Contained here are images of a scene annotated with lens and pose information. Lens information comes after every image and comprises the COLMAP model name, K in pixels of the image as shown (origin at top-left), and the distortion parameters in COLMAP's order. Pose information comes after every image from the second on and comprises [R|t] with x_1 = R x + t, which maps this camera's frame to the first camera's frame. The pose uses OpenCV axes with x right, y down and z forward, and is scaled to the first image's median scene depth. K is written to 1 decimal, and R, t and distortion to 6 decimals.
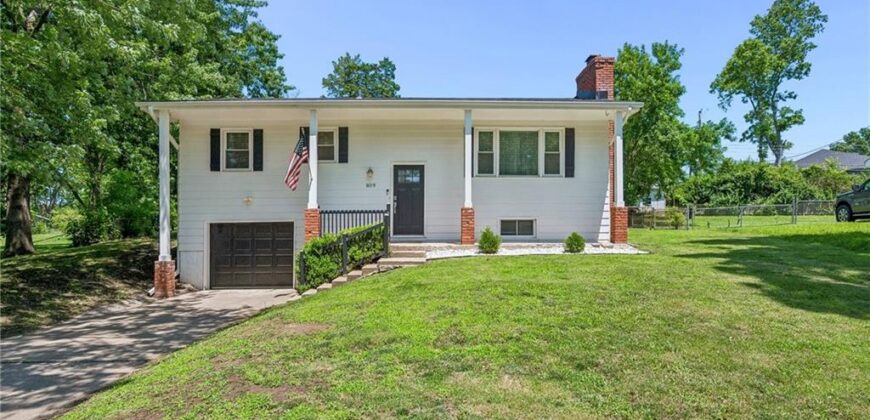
lens RADIAL K [[418.0, 0, 434.9], [0, 418.0, 215.5], [0, 0, 1]] dist [0.012814, 0.000068]
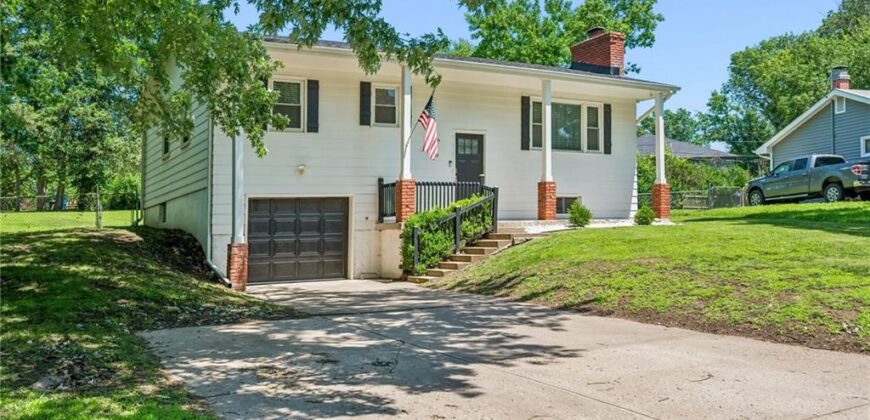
lens RADIAL K [[696.1, 0, 435.0], [0, 696.1, 210.0], [0, 0, 1]] dist [0.004151, 0.001429]
pose [[0.888955, -0.000621, 0.457993, -0.794928], [0.005697, 0.999937, -0.009704, 0.053457], [-0.457958, 0.011235, 0.888903, -0.268507]]
